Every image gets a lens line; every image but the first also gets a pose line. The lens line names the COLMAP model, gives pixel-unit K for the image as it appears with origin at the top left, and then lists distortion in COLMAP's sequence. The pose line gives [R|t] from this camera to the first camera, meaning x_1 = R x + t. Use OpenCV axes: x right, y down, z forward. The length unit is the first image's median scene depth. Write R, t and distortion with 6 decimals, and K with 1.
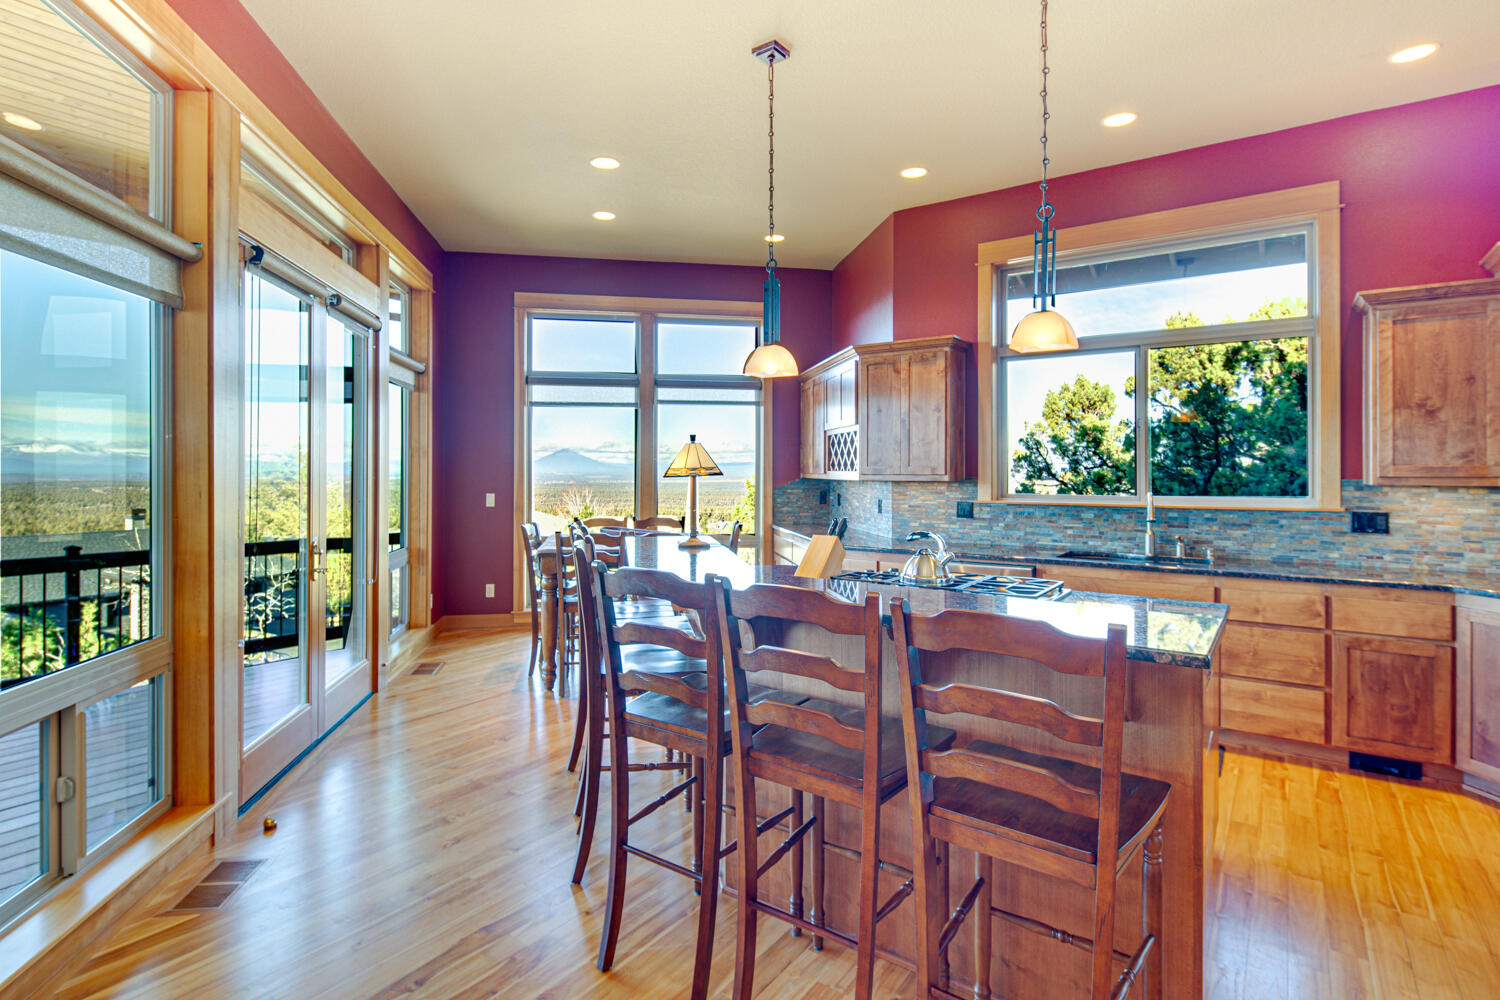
lens RADIAL K [[735.0, 0, 736.8], [0, 735.0, 468.8], [0, 0, 1]] dist [0.004192, -0.003155]
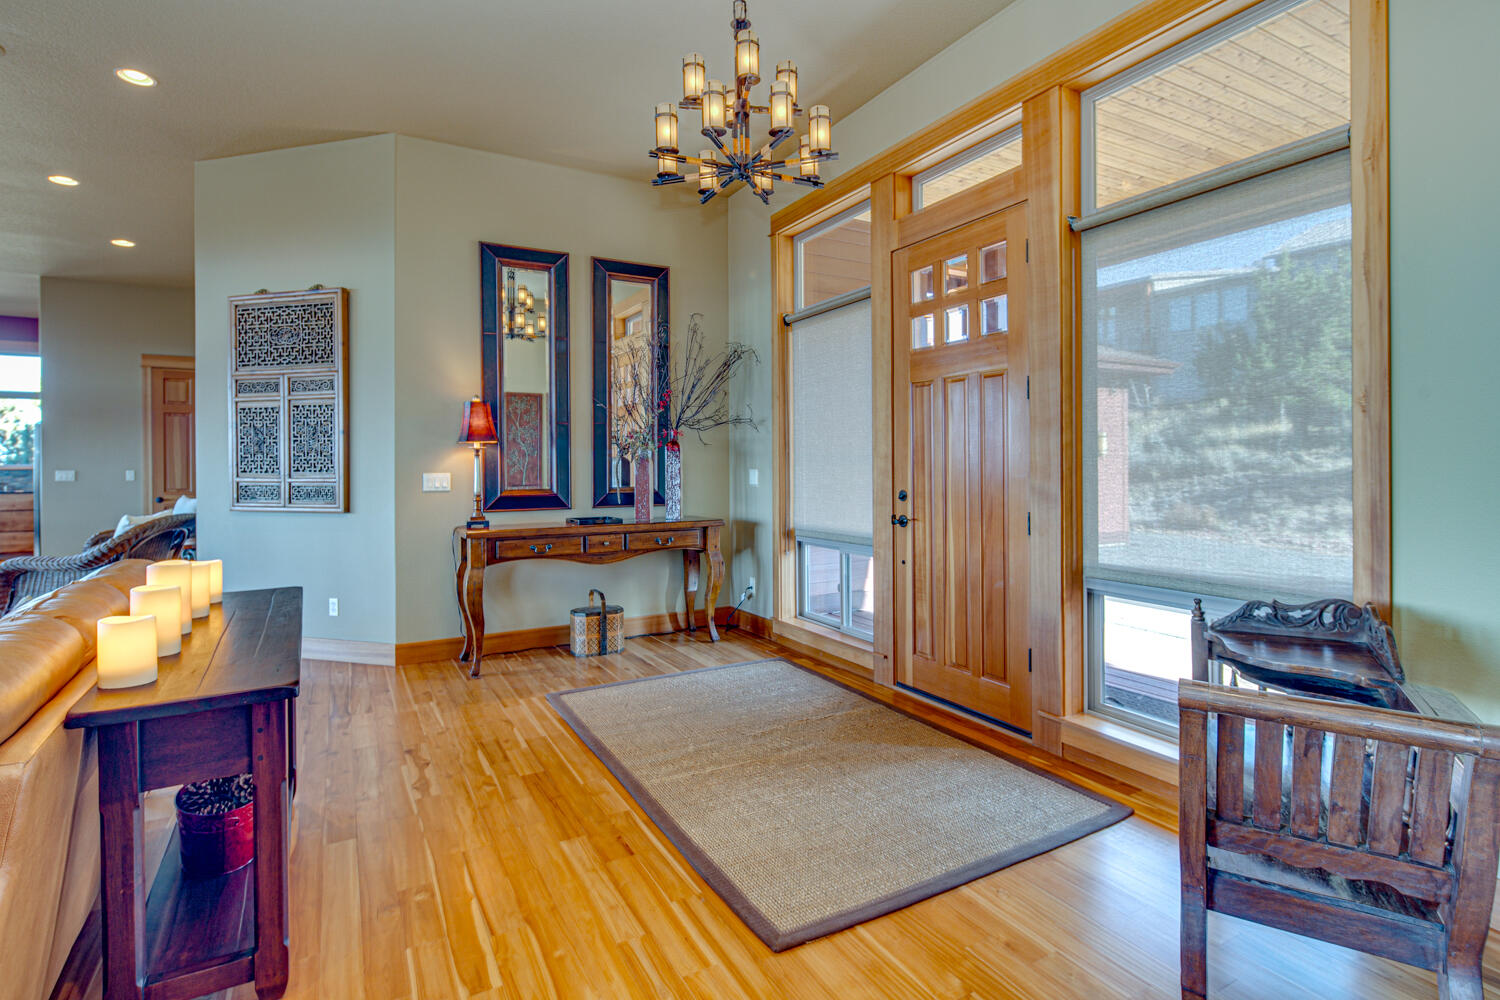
lens RADIAL K [[735.0, 0, 747.4], [0, 735.0, 467.1], [0, 0, 1]] dist [0.004192, -0.003155]
pose [[0.419802, -0.006785, 0.907590, -0.393469], [0.002660, 0.999977, 0.006246, 0.029804], [-0.907612, -0.000208, 0.419810, -1.676804]]
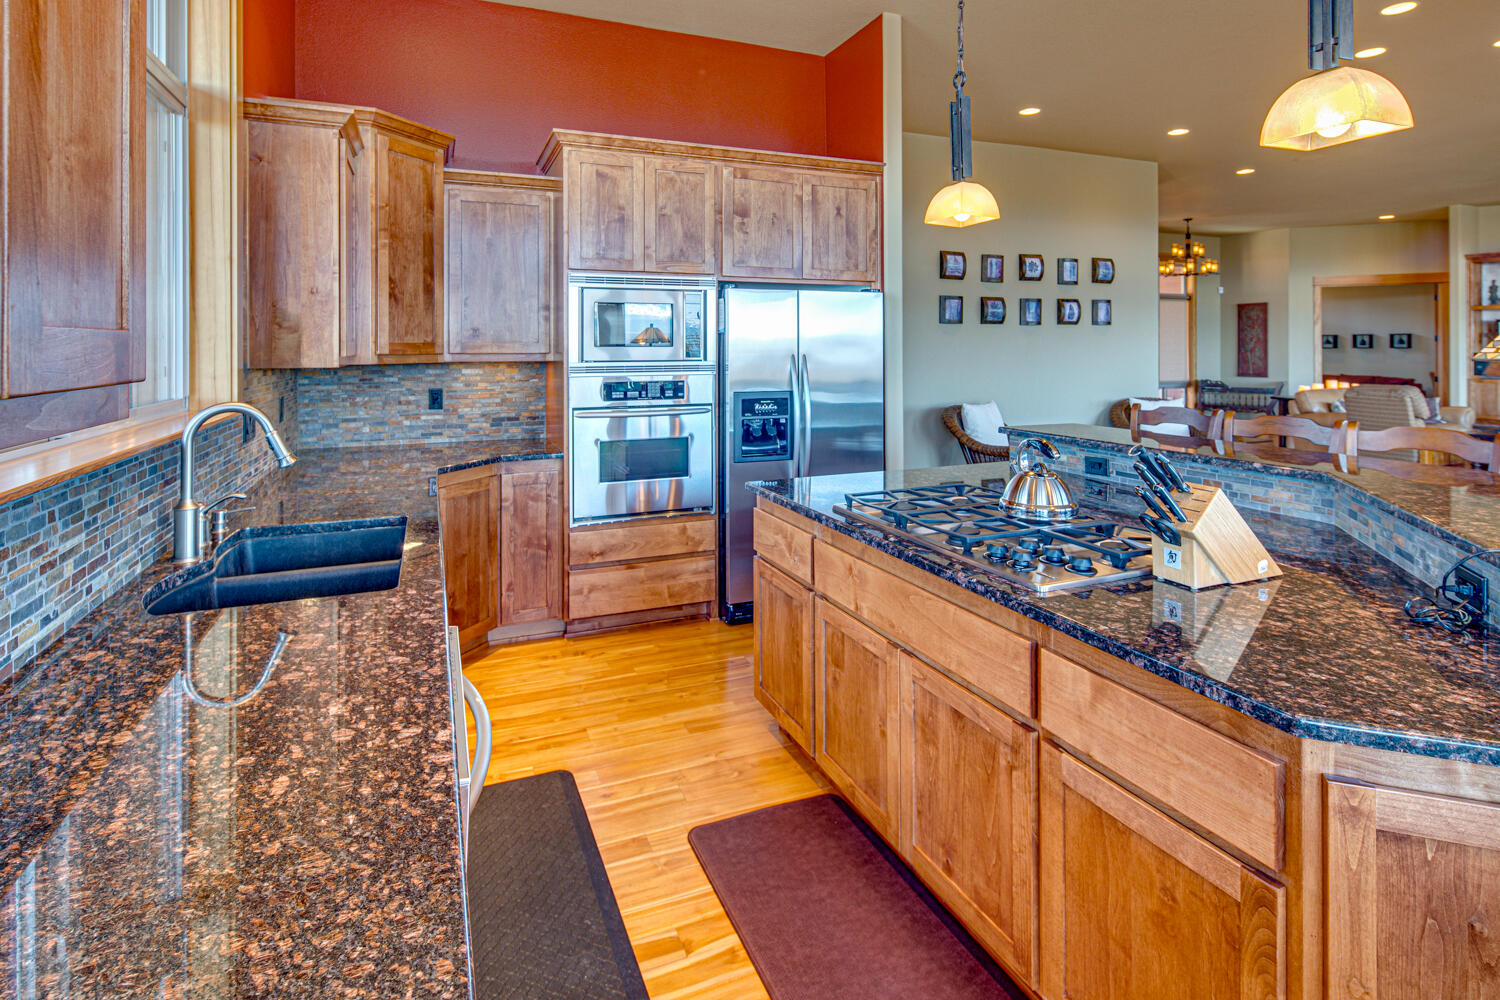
lens RADIAL K [[763.9, 0, 755.9], [0, 763.9, 348.8], [0, 0, 1]] dist [0.003591, 0.000046]
pose [[-0.857673, -0.001996, 0.514192, 0.070838], [-0.000476, 0.999995, 0.003088, -0.000078], [-0.514196, 0.002404, -0.857670, 1.063133]]
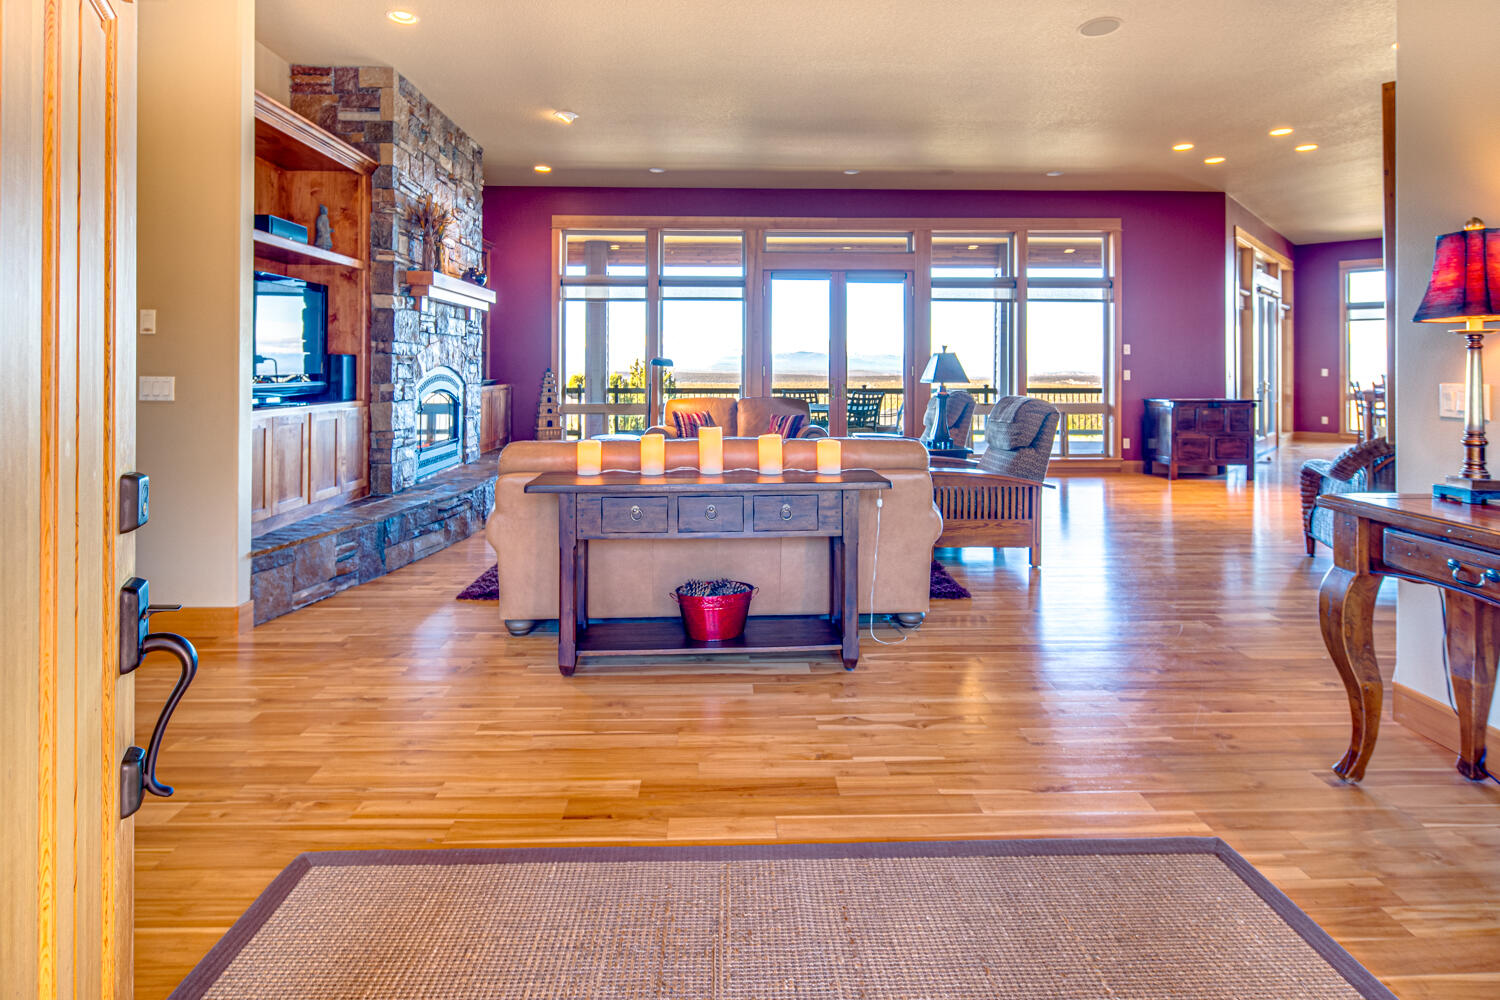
lens RADIAL K [[742.2, 0, 747.7], [0, 742.2, 366.3], [0, 0, 1]] dist [-0.010046, -0.002128]
pose [[0.605994, -0.002804, -0.795465, 0.327446], [0.001598, 0.999996, -0.002308, 0.033015], [0.795468, 0.000128, 0.605996, -1.584483]]
